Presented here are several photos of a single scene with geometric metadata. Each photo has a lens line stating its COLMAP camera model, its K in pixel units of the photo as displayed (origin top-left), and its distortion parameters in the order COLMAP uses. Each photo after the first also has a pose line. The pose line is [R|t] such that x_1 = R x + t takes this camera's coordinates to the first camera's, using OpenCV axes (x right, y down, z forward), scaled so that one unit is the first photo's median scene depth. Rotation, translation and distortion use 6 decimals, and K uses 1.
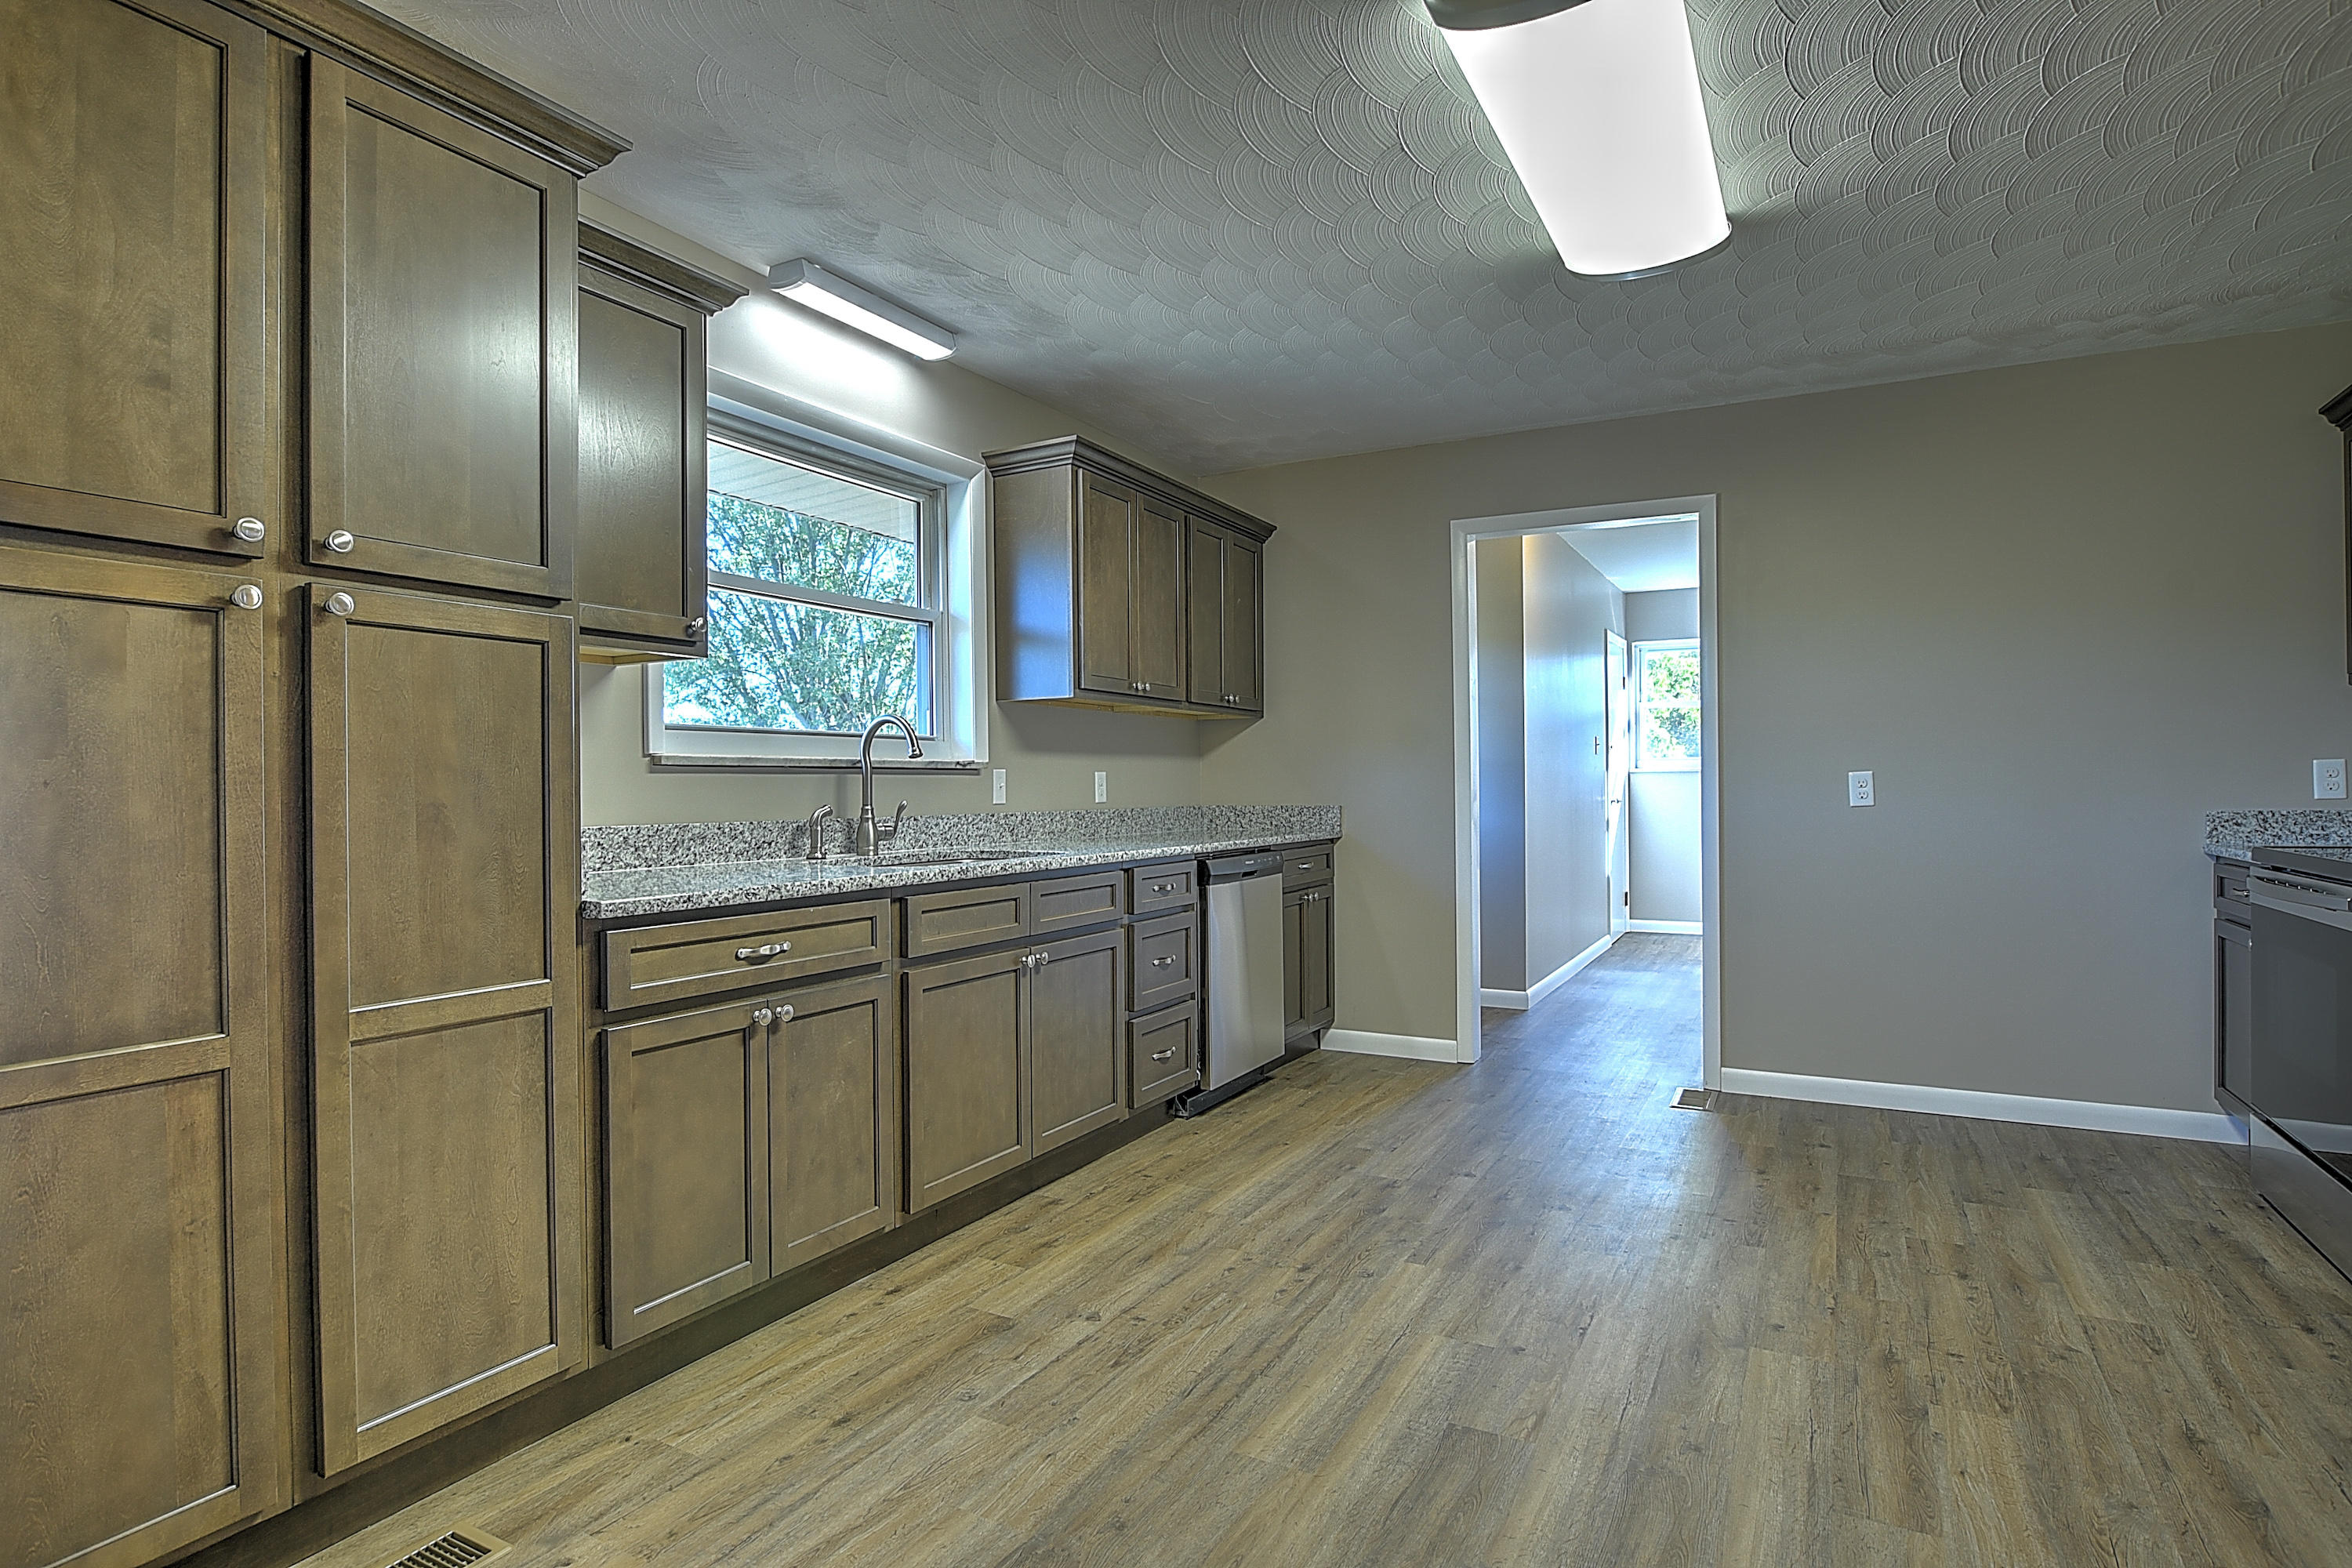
lens RADIAL K [[1226.6, 0, 1162.2], [0, 1226.6, 786.2], [0, 0, 1]] dist [-0.026155, 0.005714]
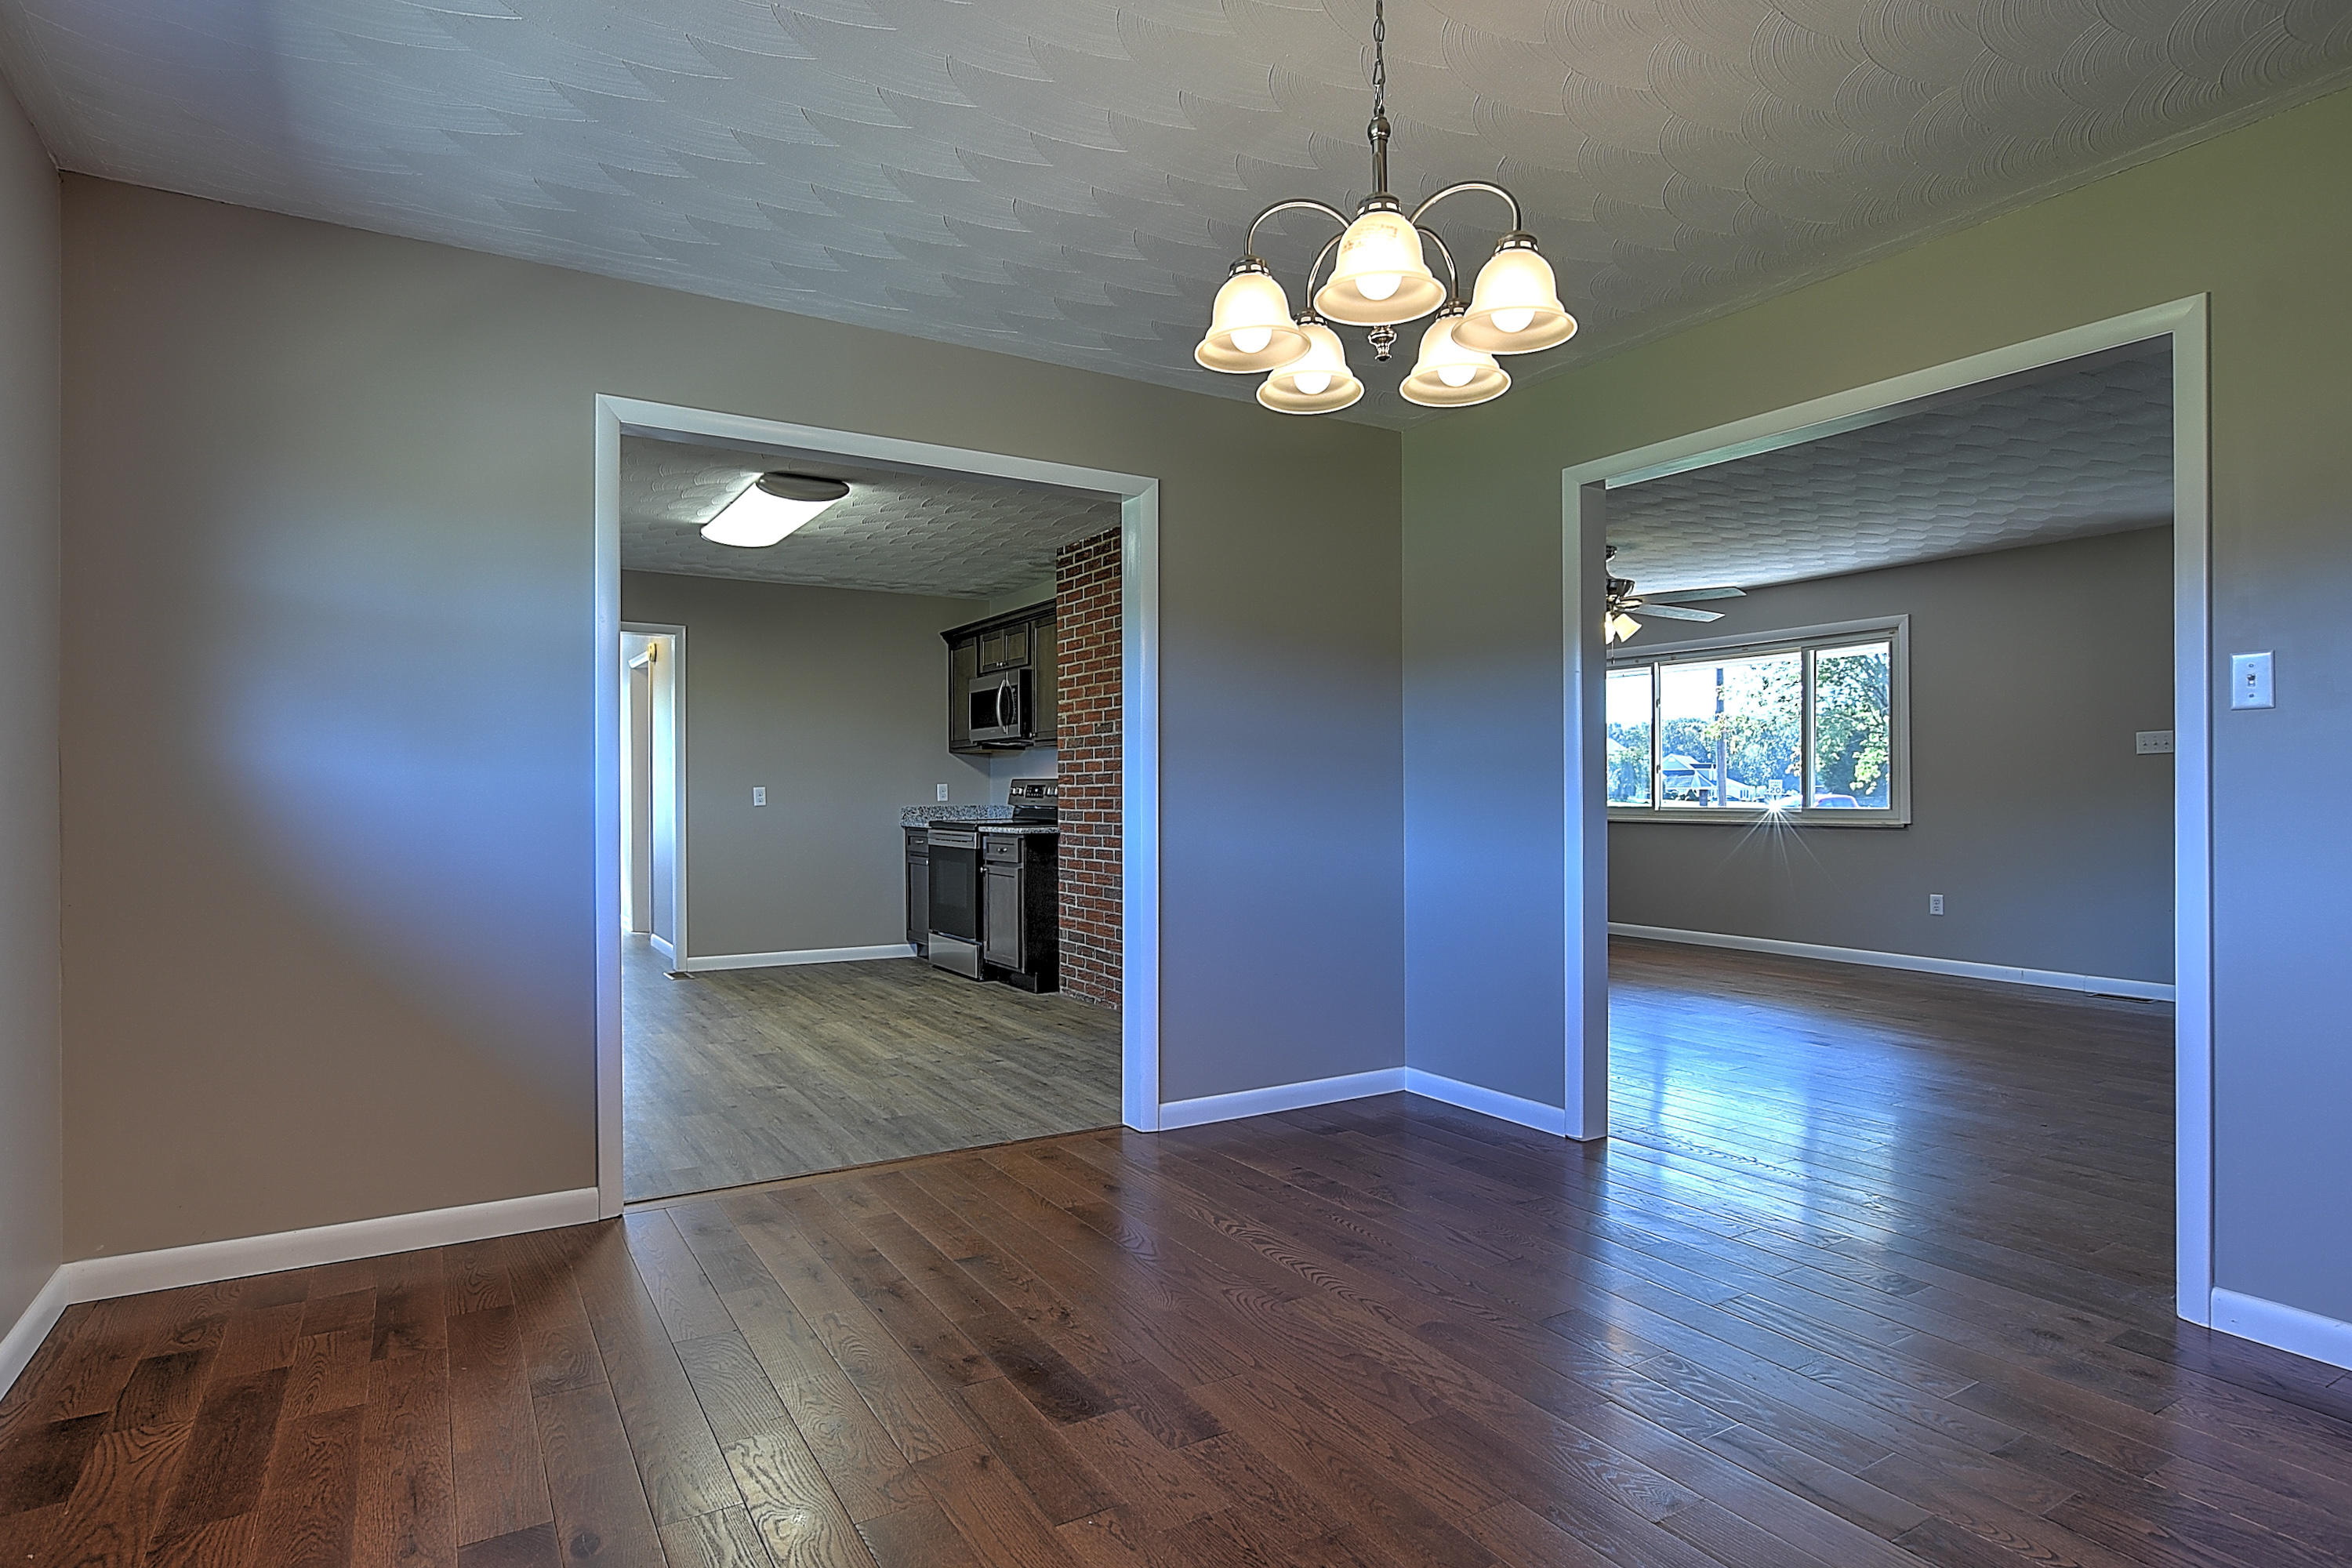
lens RADIAL K [[1226.6, 0, 1162.2], [0, 1226.6, 786.2], [0, 0, 1]] dist [-0.026155, 0.005714]
pose [[0.497914, 0.010989, 0.867157, -0.916153], [-0.001571, 0.999930, -0.011769, 0.009034], [-0.867225, 0.004497, 0.497896, -0.574425]]
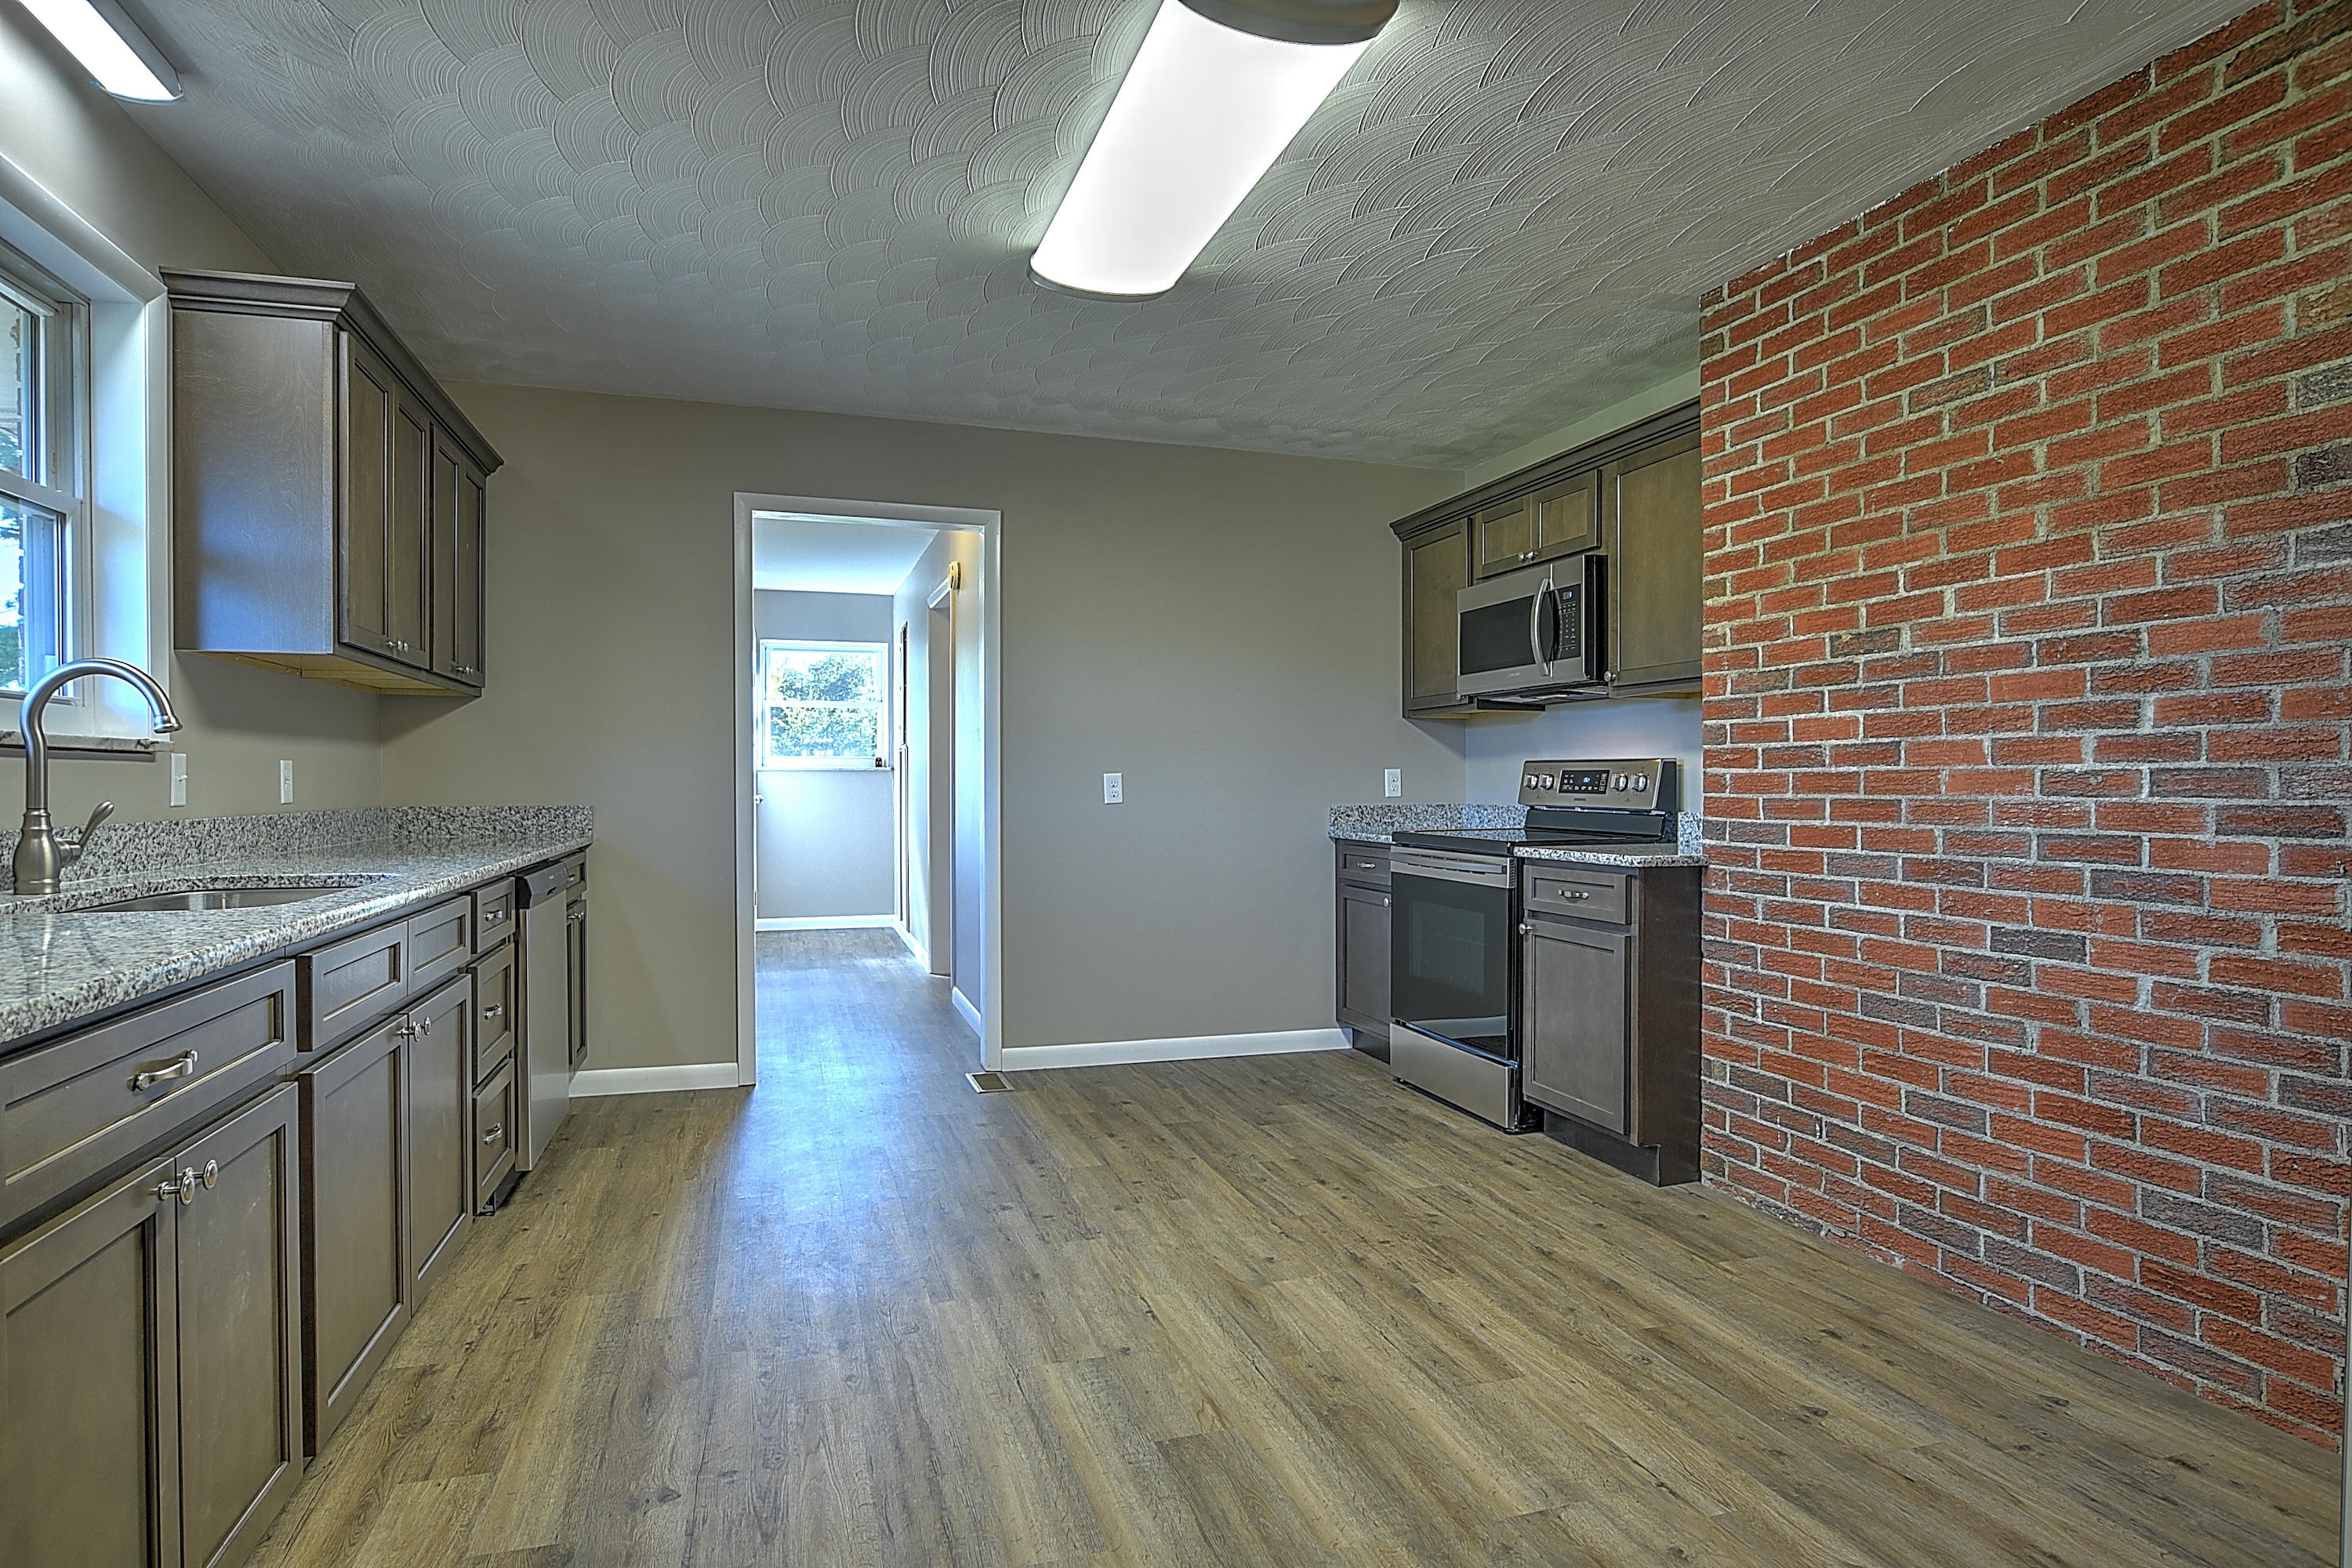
lens RADIAL K [[1226.6, 0, 1162.2], [0, 1226.6, 786.2], [0, 0, 1]] dist [-0.026155, 0.005714]
pose [[0.689255, 0.005867, 0.724495, -0.287639], [-0.006096, 0.999979, -0.002299, 0.002651], [-0.724493, -0.002832, 0.689277, 0.204517]]
